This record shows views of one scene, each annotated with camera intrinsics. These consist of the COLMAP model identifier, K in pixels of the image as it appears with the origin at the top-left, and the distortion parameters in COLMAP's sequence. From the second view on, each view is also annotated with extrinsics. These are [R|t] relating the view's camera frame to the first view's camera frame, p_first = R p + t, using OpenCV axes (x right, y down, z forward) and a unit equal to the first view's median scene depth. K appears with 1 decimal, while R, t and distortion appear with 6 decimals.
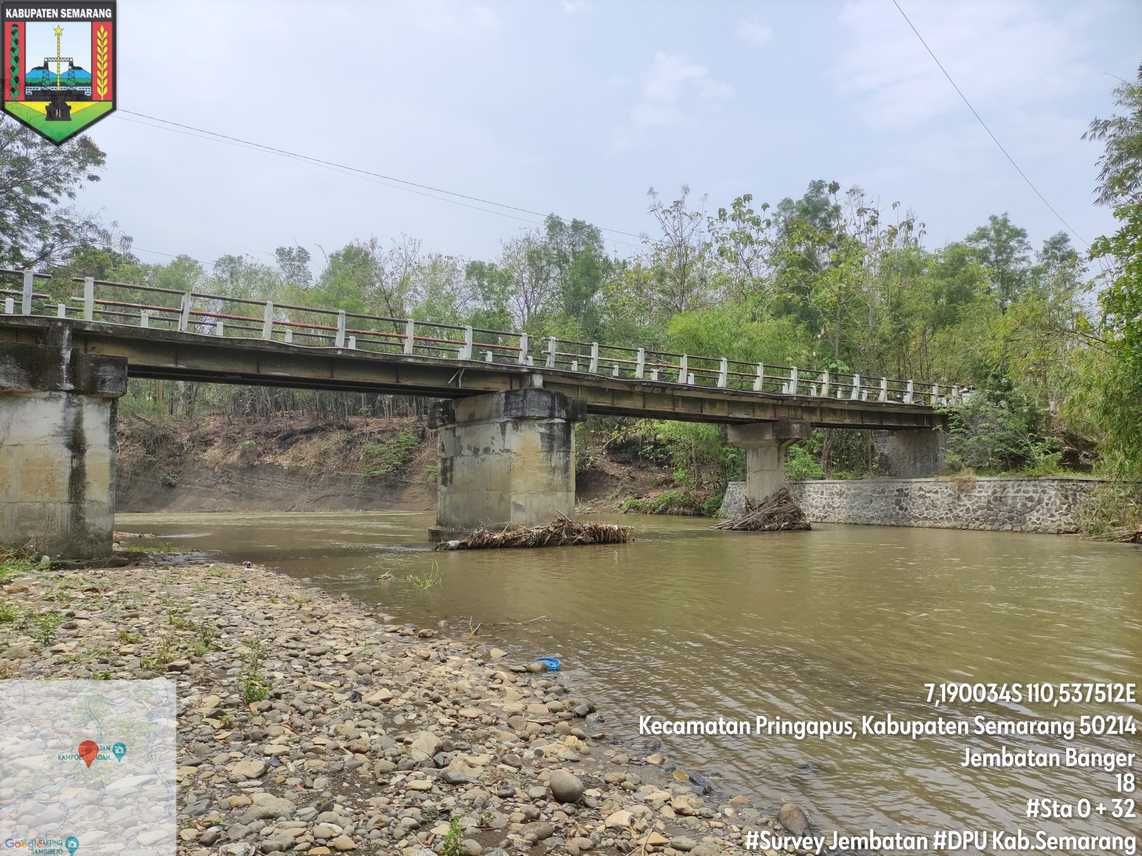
lens RADIAL K [[844.7, 0, 571.0], [0, 844.7, 428.0], [0, 0, 1]] dist [0.059580, -0.059181]
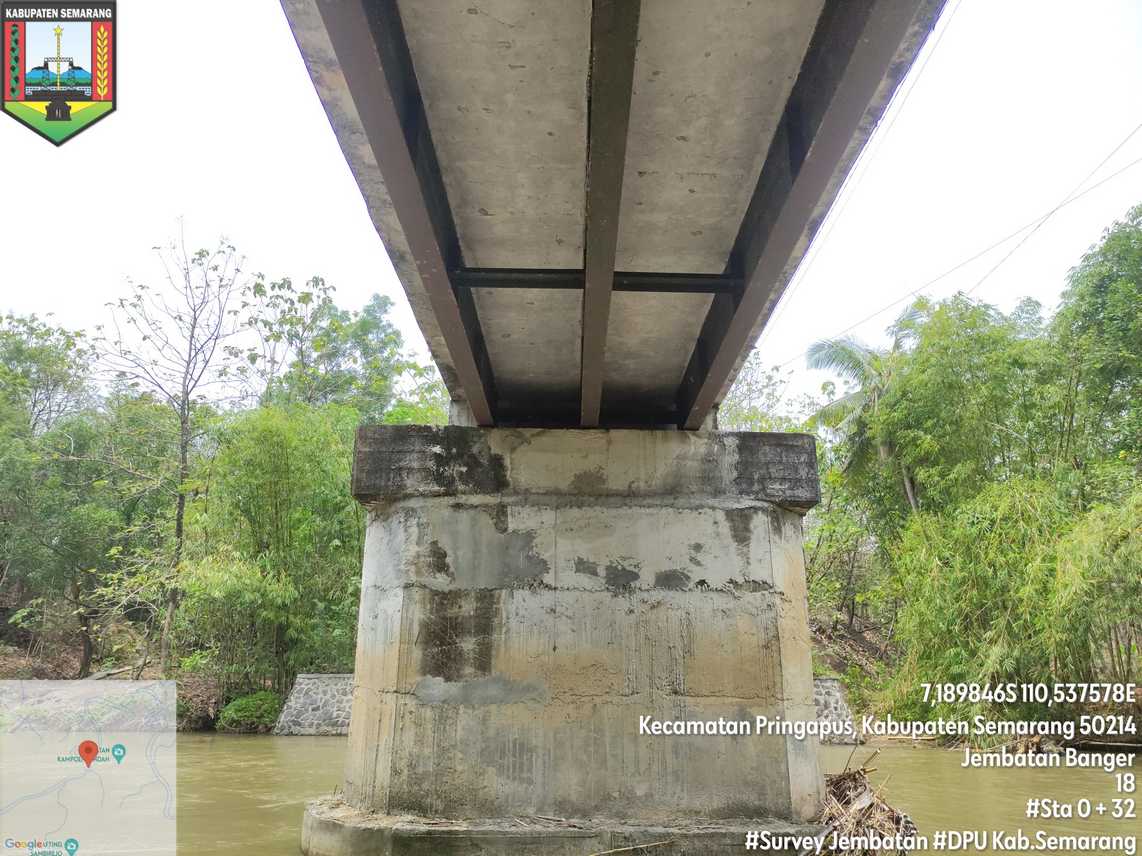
lens RADIAL K [[844.7, 0, 571.0], [0, 844.7, 428.0], [0, 0, 1]] dist [0.059580, -0.059181]
pose [[0.598031, 0.238727, 0.765094, -0.325464], [-0.066417, 0.966088, -0.249527, 0.044420], [-0.798716, 0.098410, 0.593606, 0.627110]]
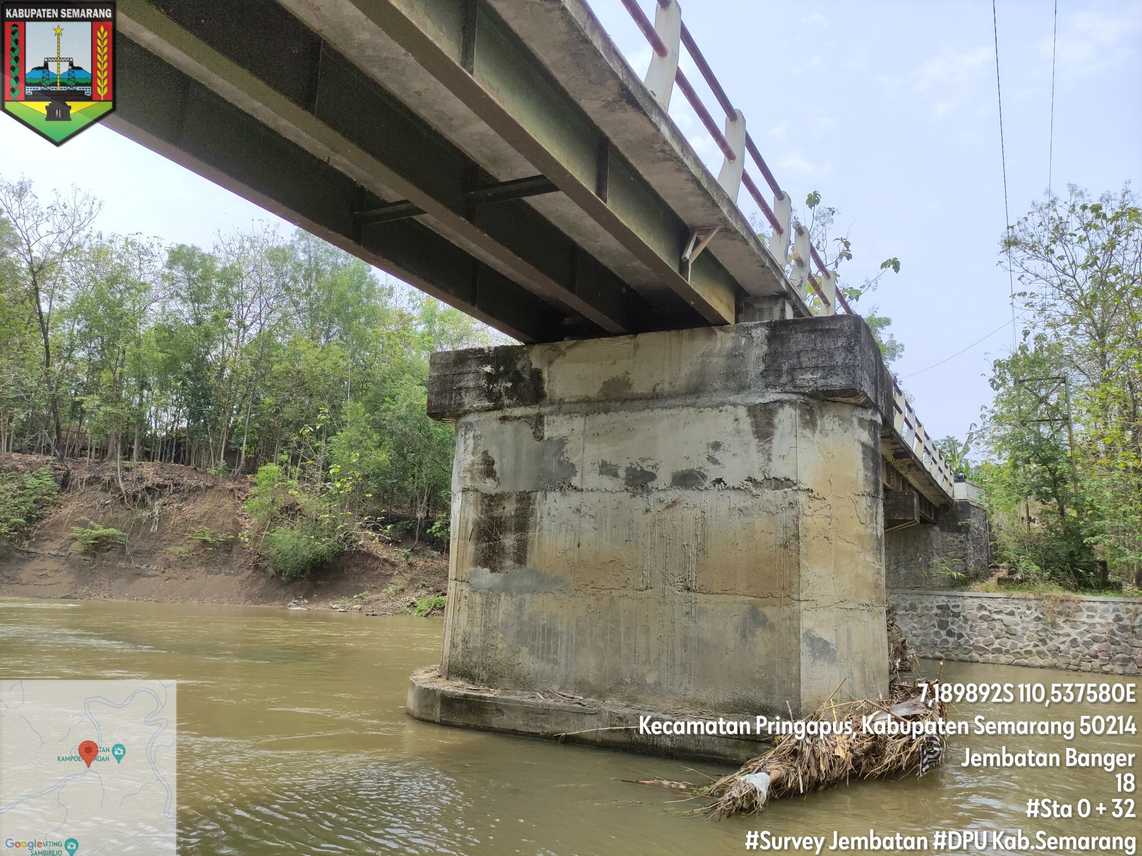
lens RADIAL K [[844.7, 0, 571.0], [0, 844.7, 428.0], [0, 0, 1]] dist [0.059580, -0.059181]
pose [[0.903227, 0.122591, 0.411281, -0.229469], [-0.078710, 0.989398, -0.122052, 0.041059], [-0.421883, 0.077869, 0.903300, 0.534896]]
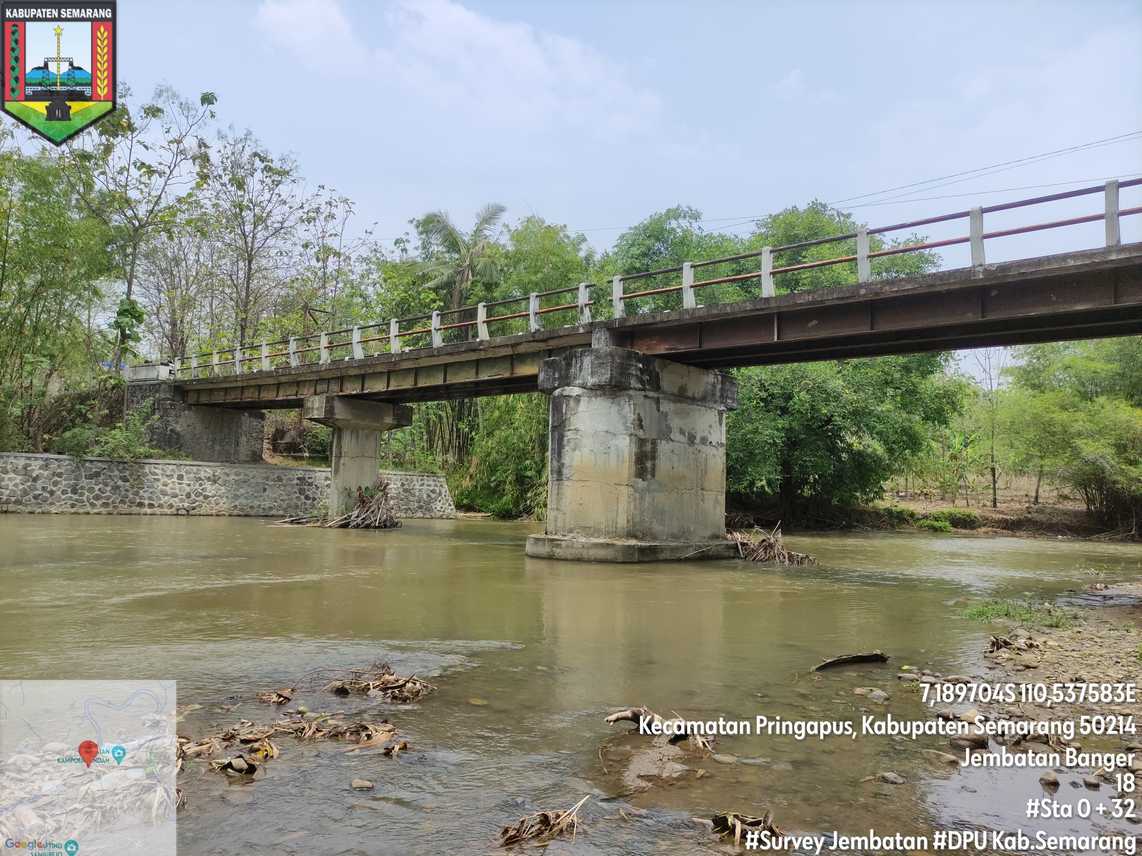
lens RADIAL K [[844.7, 0, 571.0], [0, 844.7, 428.0], [0, 0, 1]] dist [0.059580, -0.059181]
pose [[-0.166222, 0.073318, 0.983359, -0.669183], [-0.112171, 0.989353, -0.092726, 0.079948], [-0.979688, -0.125718, -0.156228, 0.965667]]
